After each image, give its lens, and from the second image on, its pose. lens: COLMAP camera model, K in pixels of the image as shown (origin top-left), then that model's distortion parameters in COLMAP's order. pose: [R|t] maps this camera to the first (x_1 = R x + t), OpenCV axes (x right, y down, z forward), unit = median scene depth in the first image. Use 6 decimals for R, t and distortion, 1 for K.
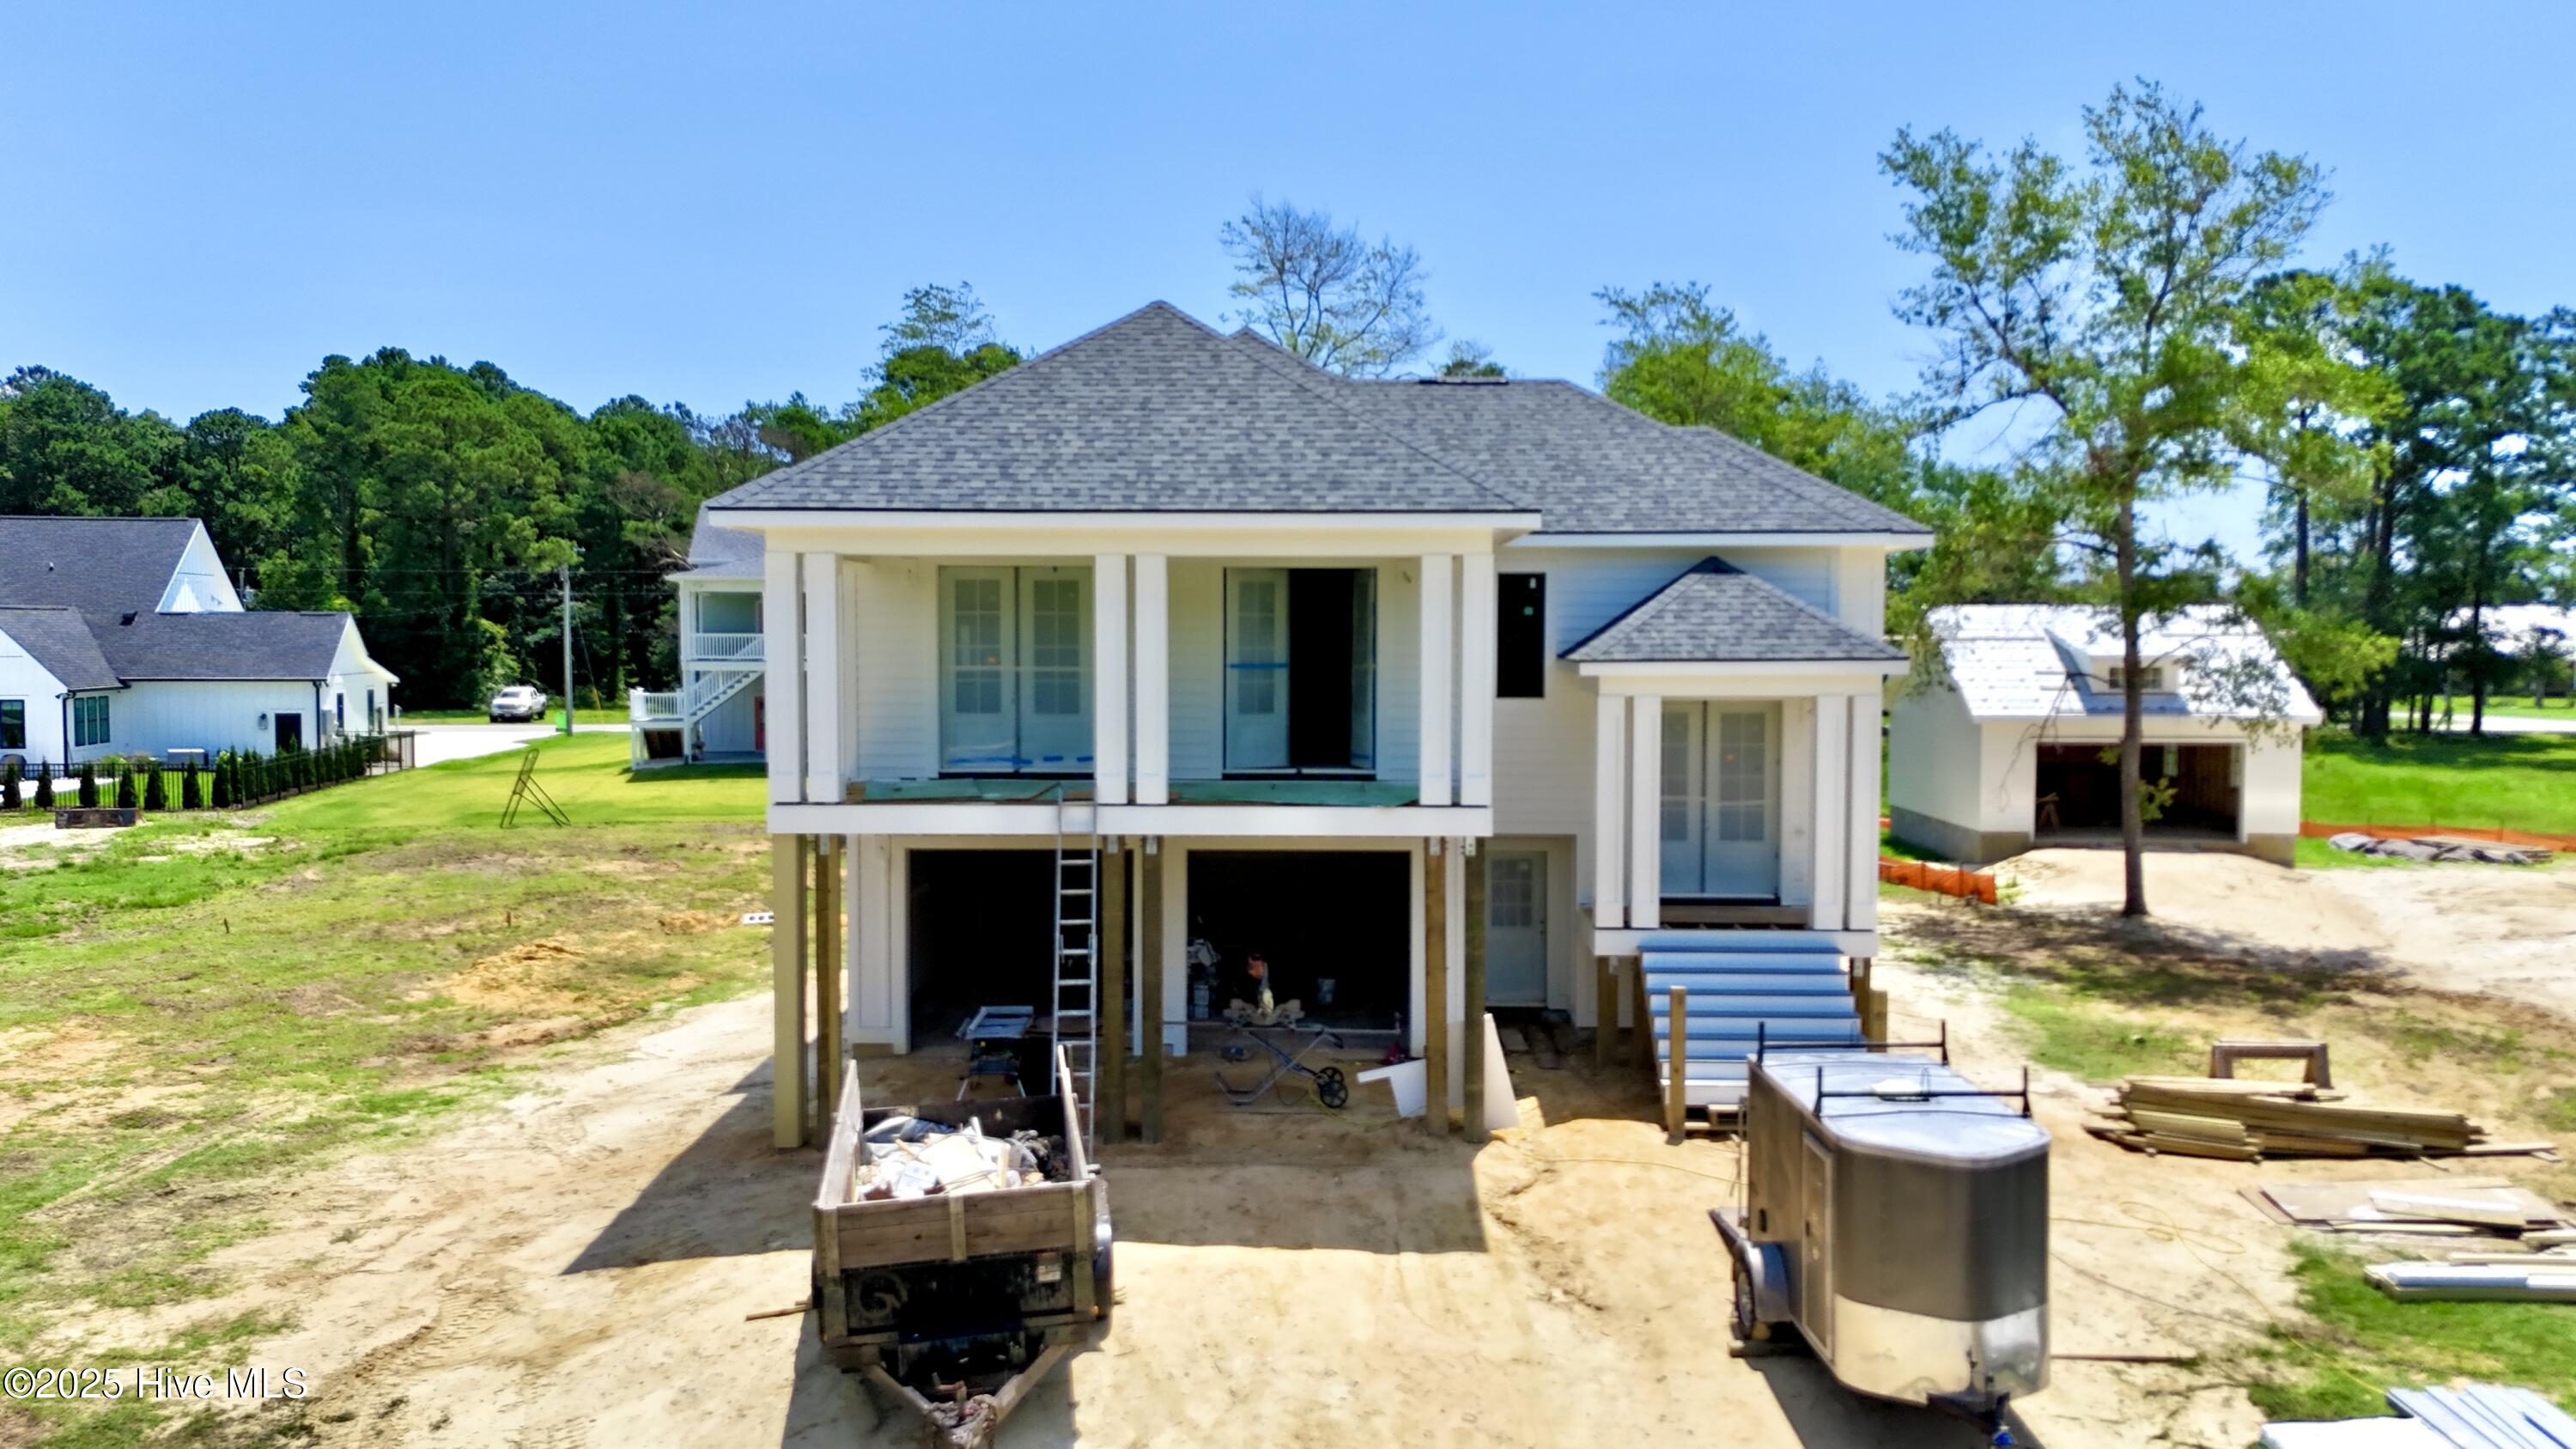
lens RADIAL K [[1864.7, 0, 1288.0], [0, 1864.7, 724.5], [0, 0, 1]] dist [0.076854, -0.077920]
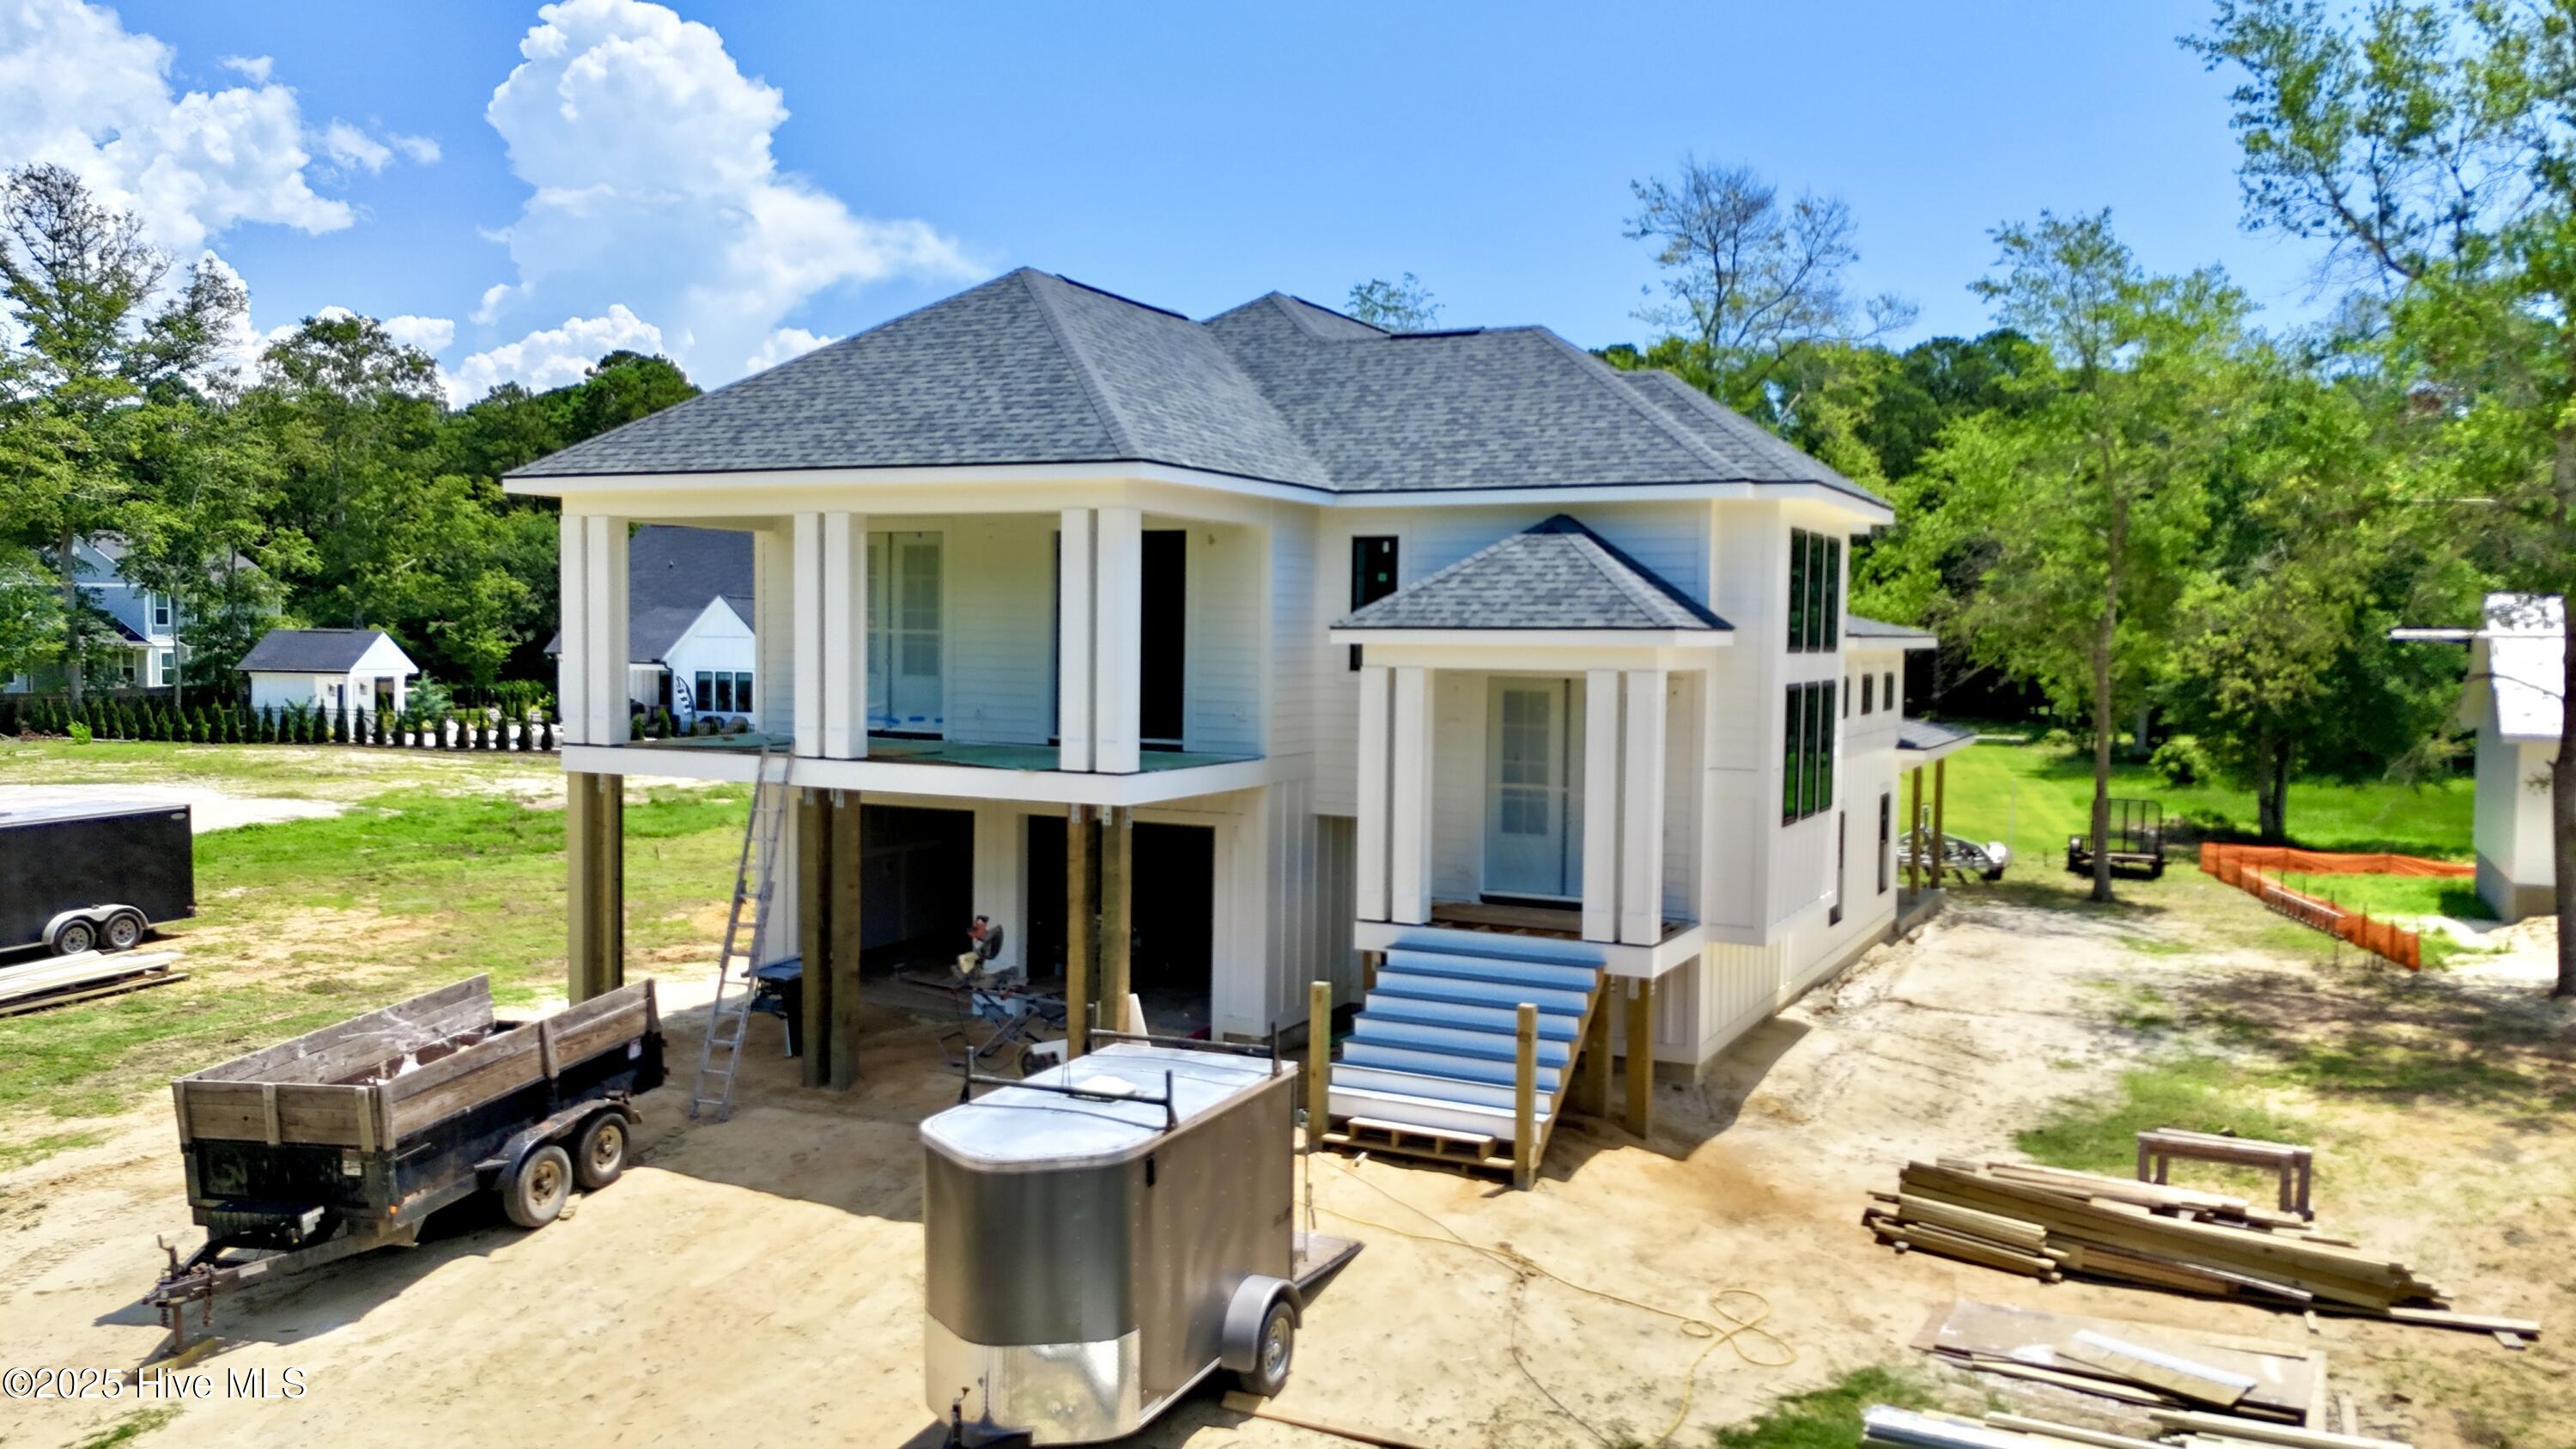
lens RADIAL K [[1864.7, 0, 1288.0], [0, 1864.7, 724.5], [0, 0, 1]] dist [0.076854, -0.077920]
pose [[0.904894, 0.031798, -0.424447, 0.472851], [-0.033206, 0.999440, 0.004081, 0.009714], [0.424339, 0.010401, 0.905444, 0.142990]]
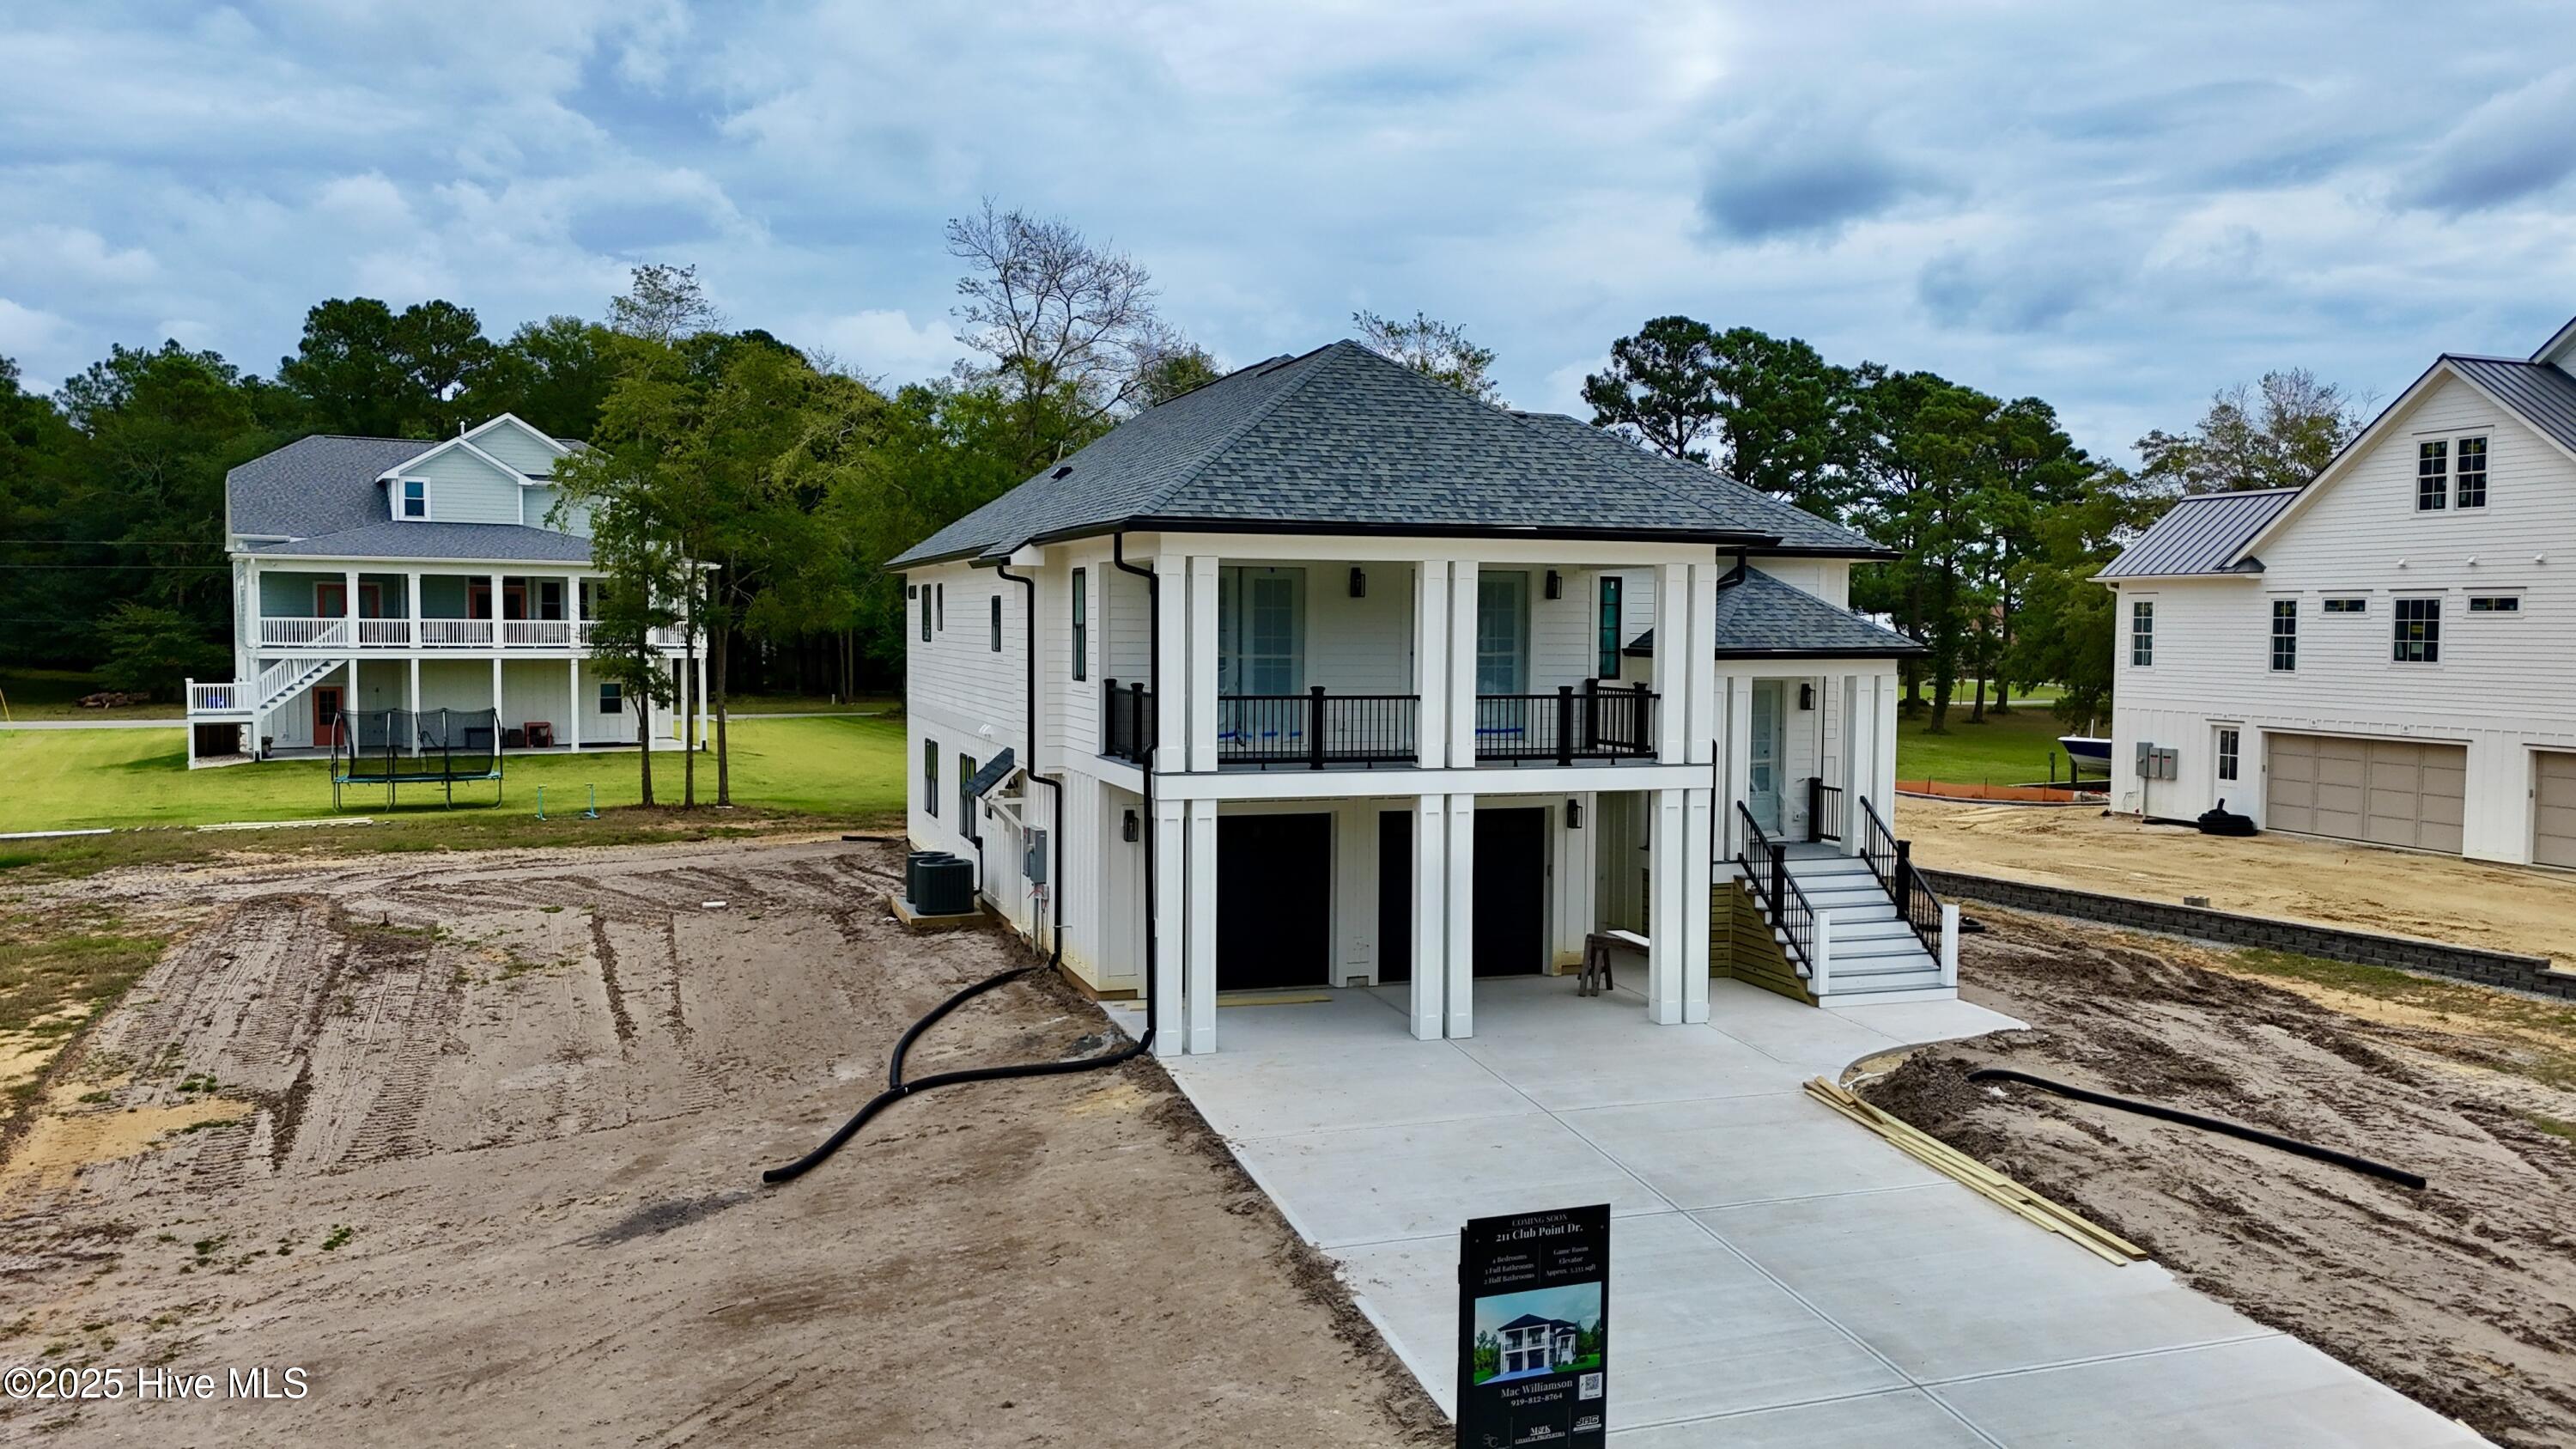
lens RADIAL K [[1864.7, 0, 1288.0], [0, 1864.7, 724.5], [0, 0, 1]] dist [0.076854, -0.077920]
pose [[0.940793, -0.015892, 0.338609, -0.486182], [0.012755, 0.999853, 0.011487, -0.000797], [-0.338742, -0.006487, 0.940857, -0.084513]]
